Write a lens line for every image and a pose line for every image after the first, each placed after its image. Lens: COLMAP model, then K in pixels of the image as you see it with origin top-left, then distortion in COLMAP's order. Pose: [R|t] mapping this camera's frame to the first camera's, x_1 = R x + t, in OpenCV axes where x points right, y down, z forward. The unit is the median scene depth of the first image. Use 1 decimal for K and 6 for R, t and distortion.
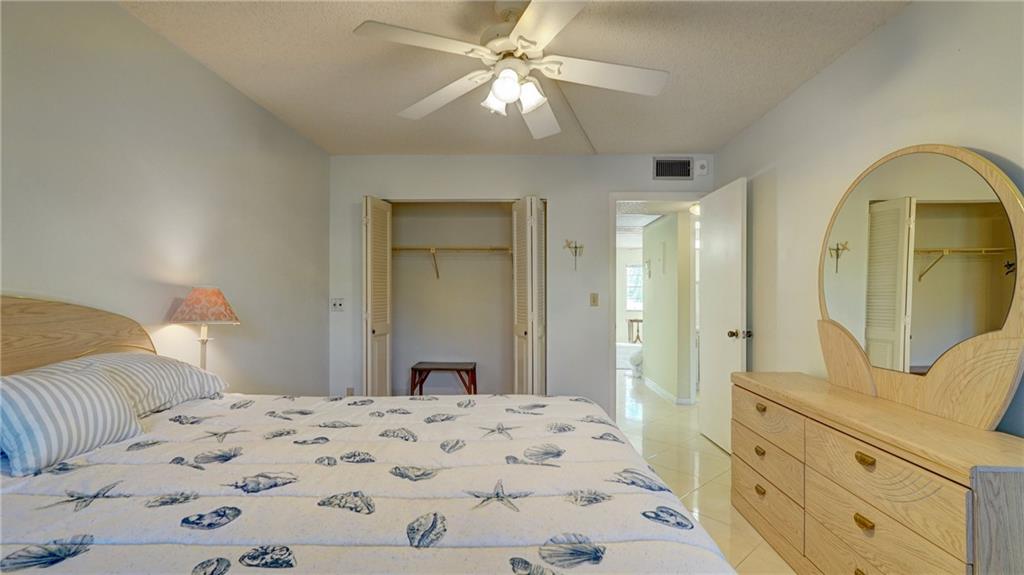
lens RADIAL K [[456.7, 0, 510.4], [0, 456.7, 293.2], [0, 0, 1]] dist [-0.005923, 0.001260]
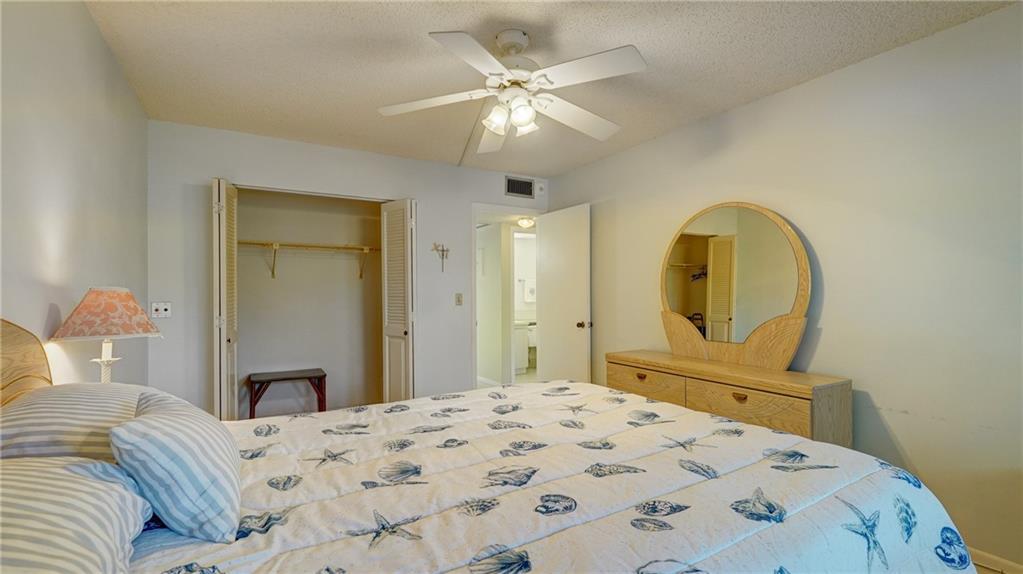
lens RADIAL K [[445.2, 0, 511.0], [0, 445.2, 290.8], [0, 0, 1]] dist [-0.012749, 0.000147]
pose [[0.854232, -0.002783, 0.519884, -0.563327], [0.005060, 0.999983, -0.002961, -0.005501], [-0.519867, 0.005160, 0.854232, 0.064655]]
